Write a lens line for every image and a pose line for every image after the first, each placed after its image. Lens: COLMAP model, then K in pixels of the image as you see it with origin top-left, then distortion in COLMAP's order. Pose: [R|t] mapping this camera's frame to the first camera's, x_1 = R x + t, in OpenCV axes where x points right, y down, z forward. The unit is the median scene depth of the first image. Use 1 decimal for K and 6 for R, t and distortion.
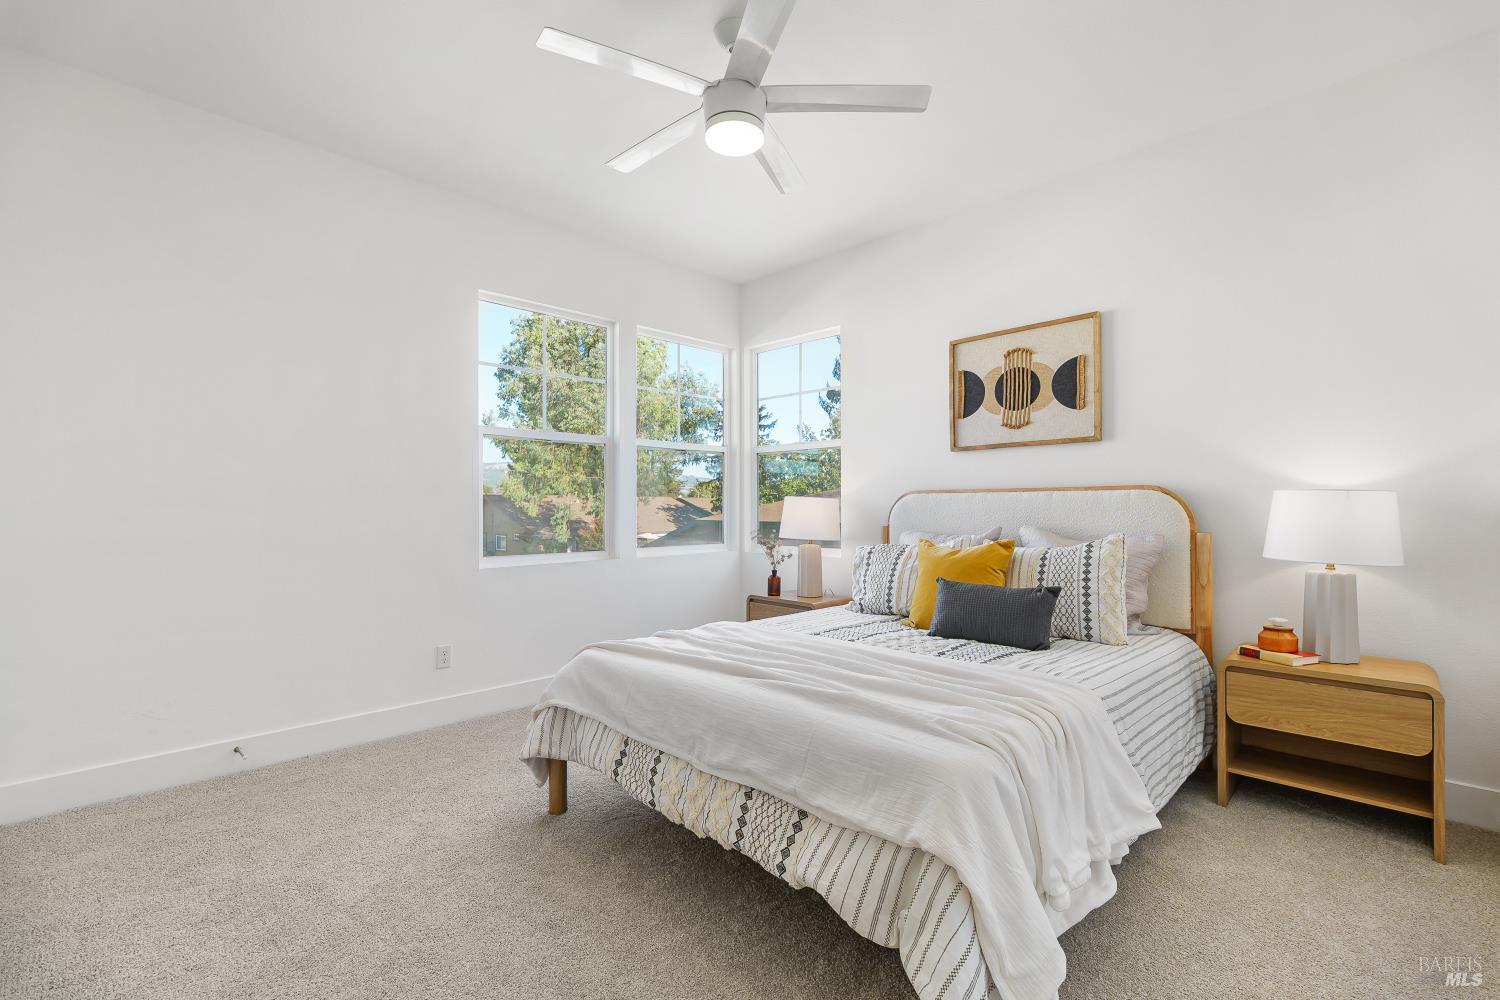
lens RADIAL K [[663.6, 0, 757.7], [0, 663.6, 503.6], [0, 0, 1]] dist [-0.001706, 0.001406]
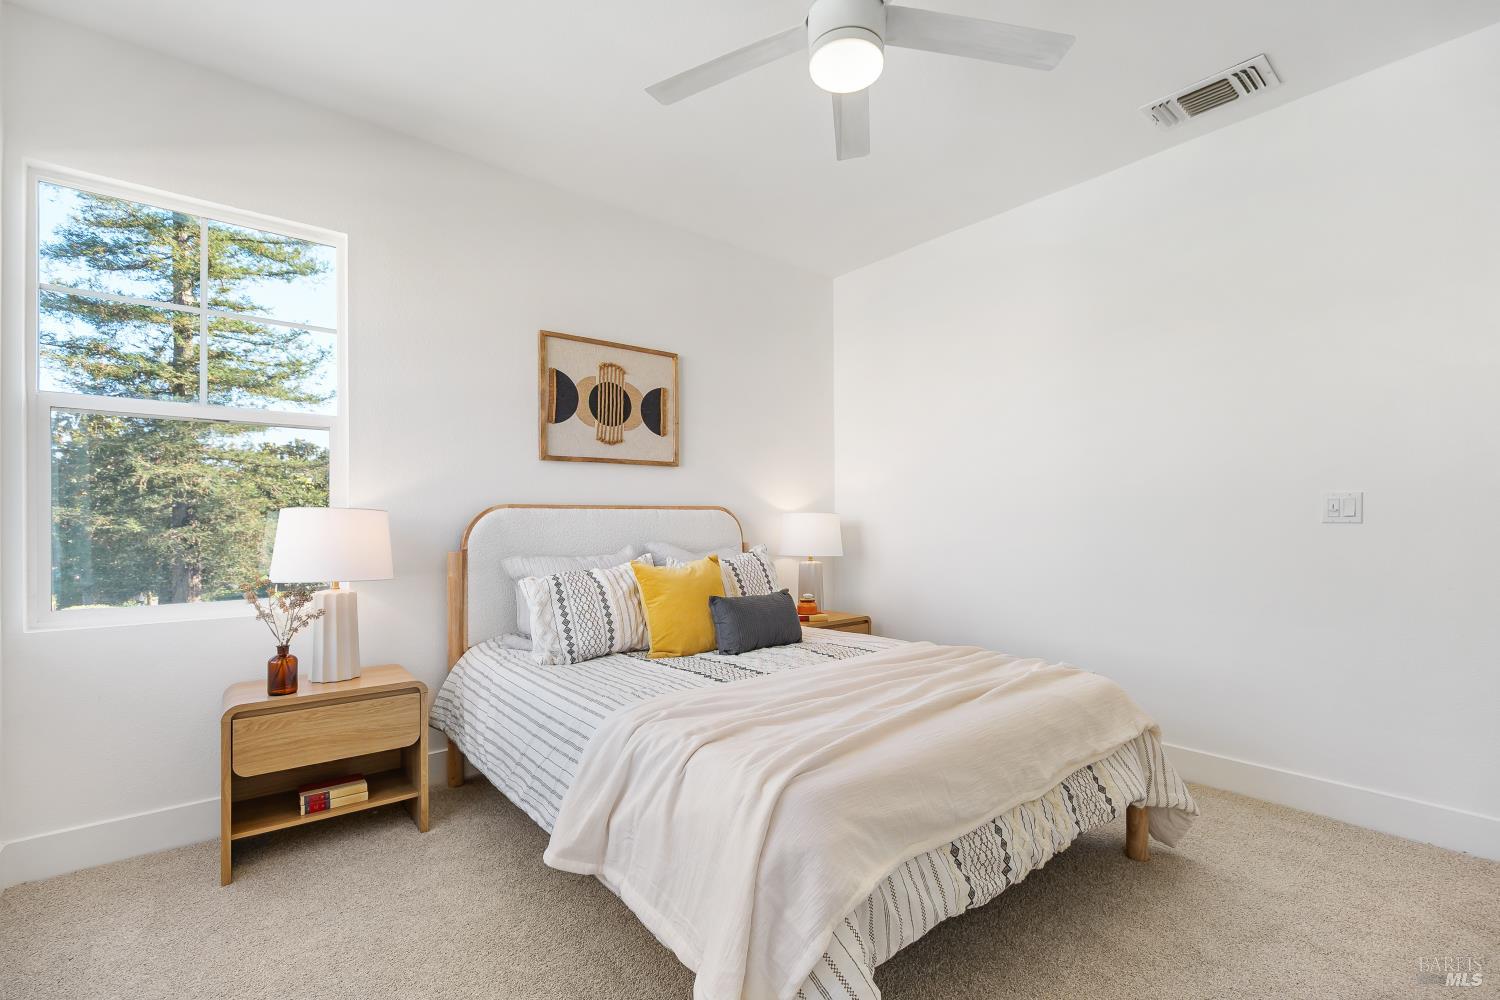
lens RADIAL K [[663.6, 0, 759.1], [0, 663.6, 509.1], [0, 0, 1]] dist [-0.001706, 0.001406]
pose [[0.096055, 0.026840, 0.995014, -0.557673], [0.005131, 0.999610, -0.027459, 0.009835], [-0.995363, 0.007743, 0.095879, 0.686057]]
